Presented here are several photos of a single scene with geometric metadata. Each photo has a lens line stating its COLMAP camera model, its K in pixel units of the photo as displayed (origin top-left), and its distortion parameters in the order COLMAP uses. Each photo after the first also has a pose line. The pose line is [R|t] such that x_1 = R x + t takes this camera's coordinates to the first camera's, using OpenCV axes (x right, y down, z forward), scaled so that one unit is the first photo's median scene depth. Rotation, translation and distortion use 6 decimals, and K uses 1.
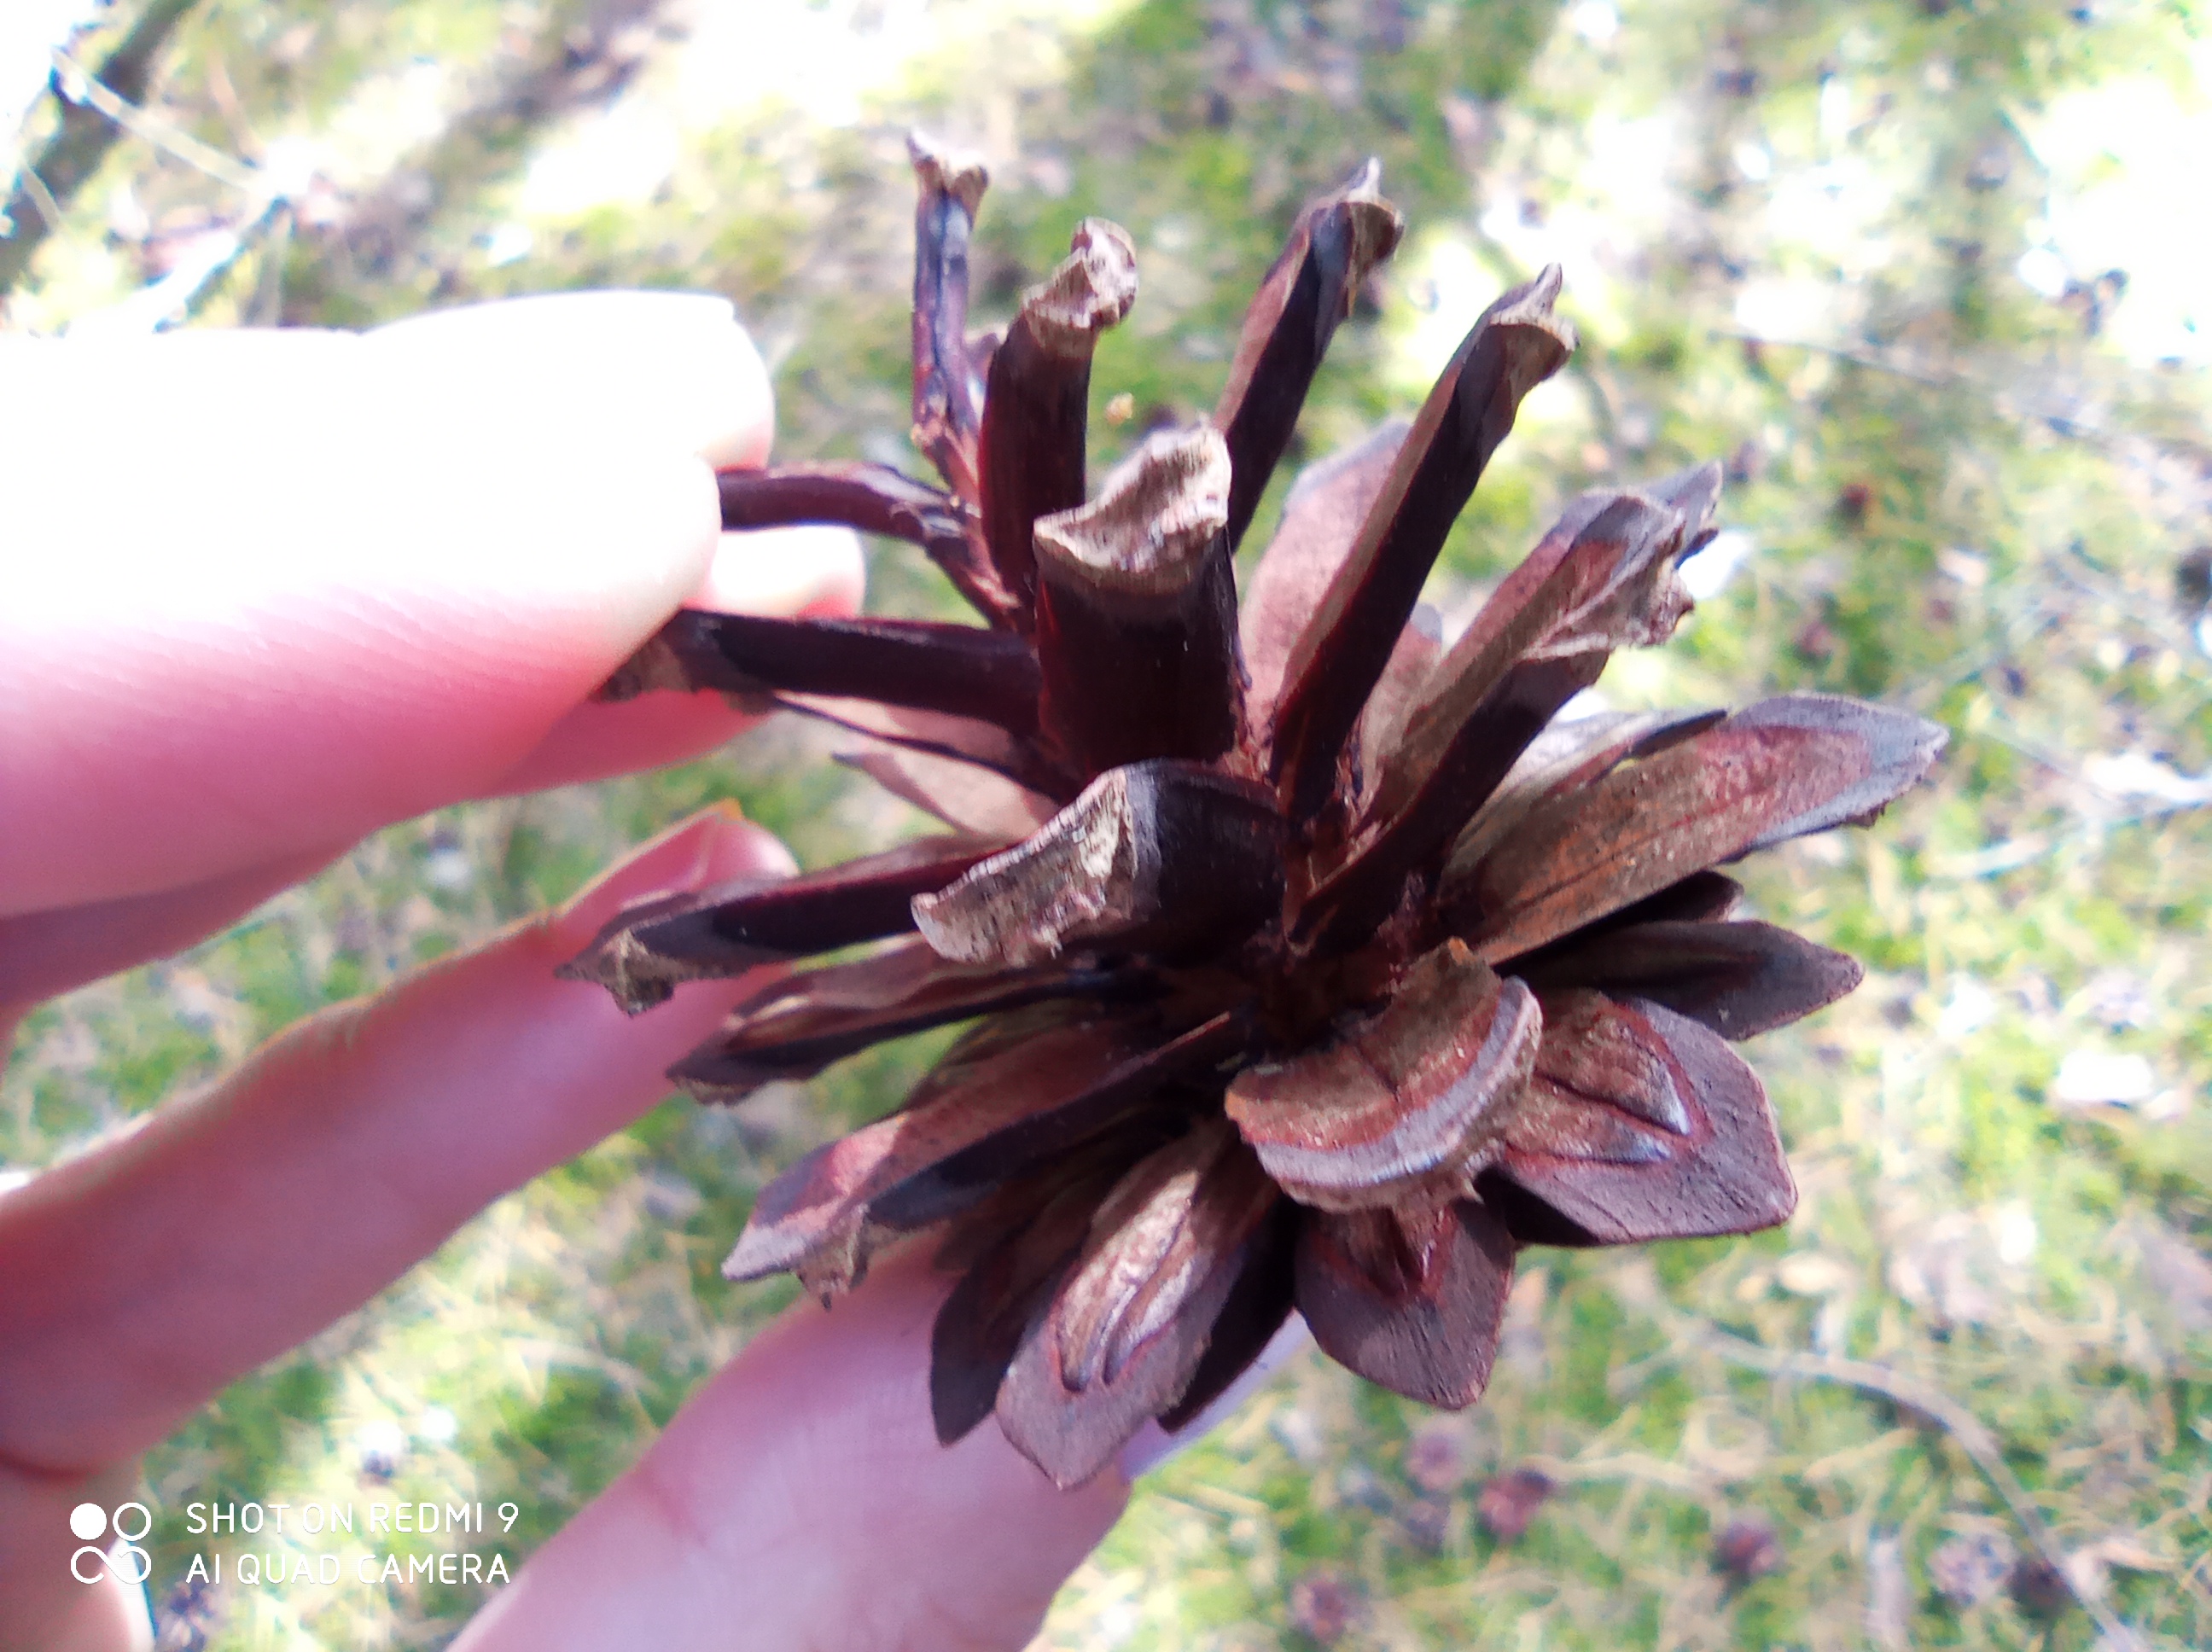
lens RADIAL K [[1092.4, 0, 1106.0], [0, 1092.4, 826.0], [0, 0, 1]] dist [0.002821, -0.000396]
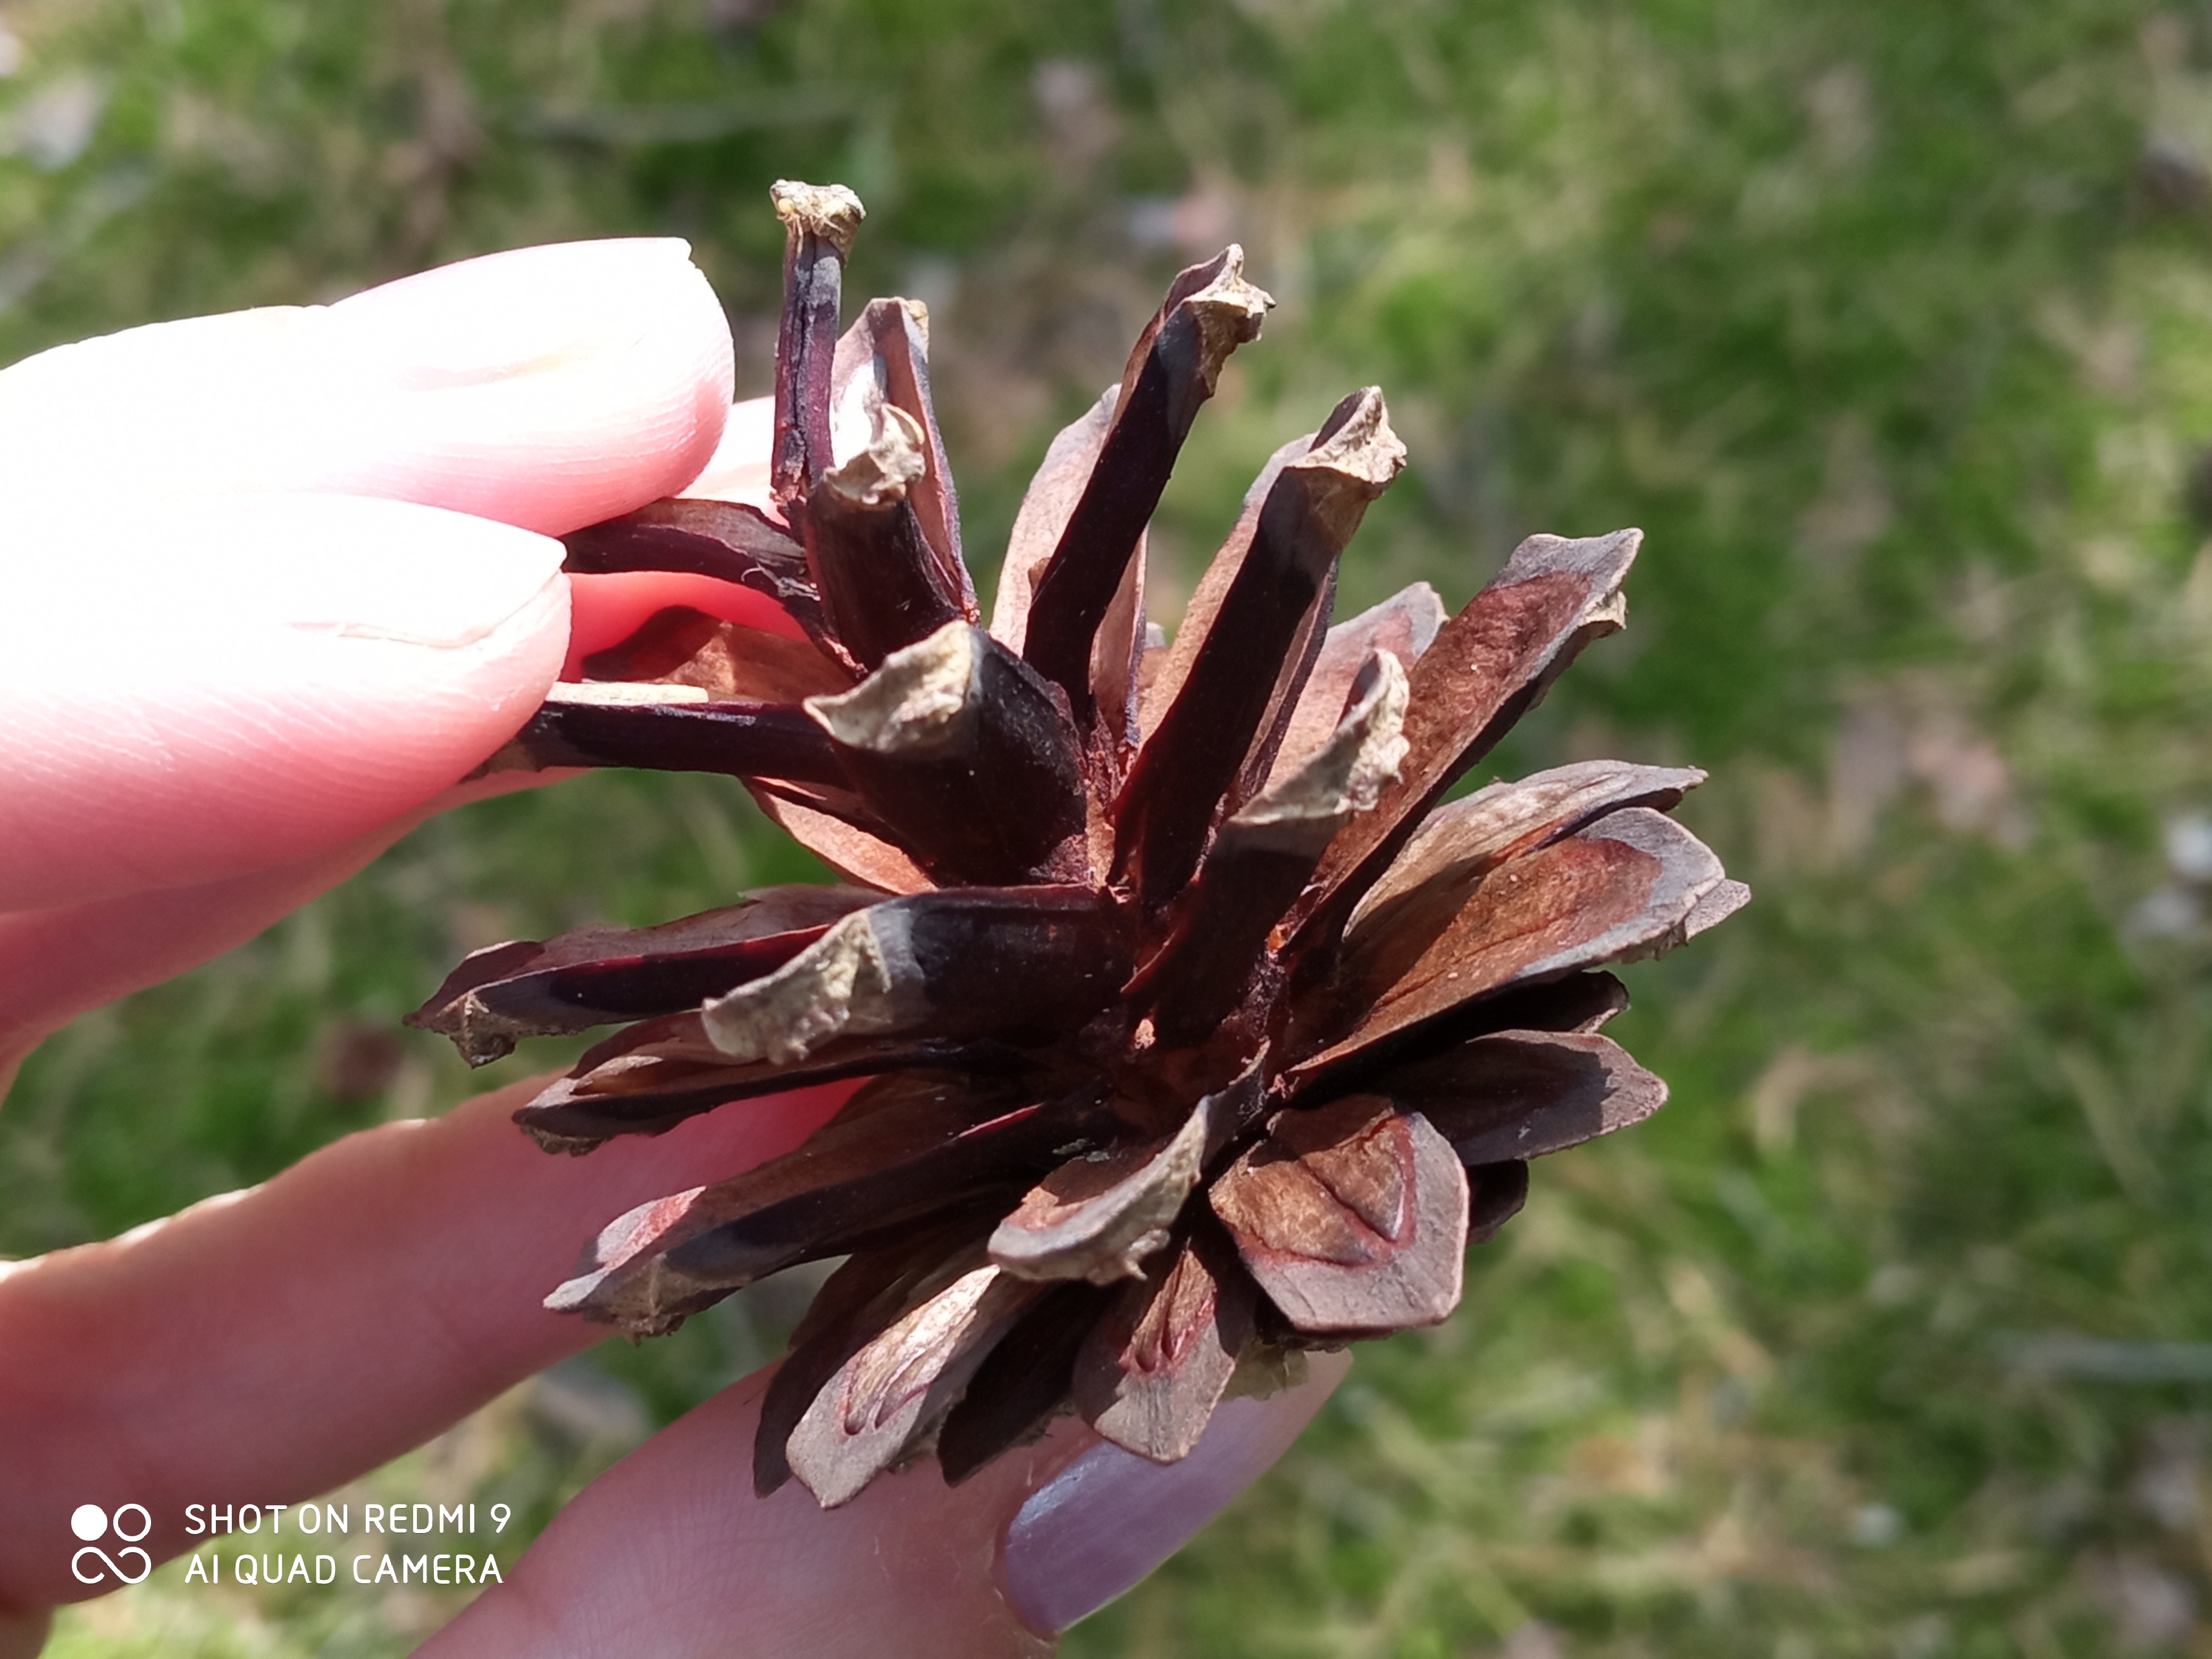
lens RADIAL K [[1733.2, 0, 1112.9], [0, 1733.2, 842.2], [0, 0, 1]] dist [-0.009282, 0.001580]
pose [[0.996362, 0.050417, -0.068714, 0.365347], [-0.046234, 0.997057, 0.061157, -0.225347], [0.071595, -0.057757, 0.995760, -0.781137]]
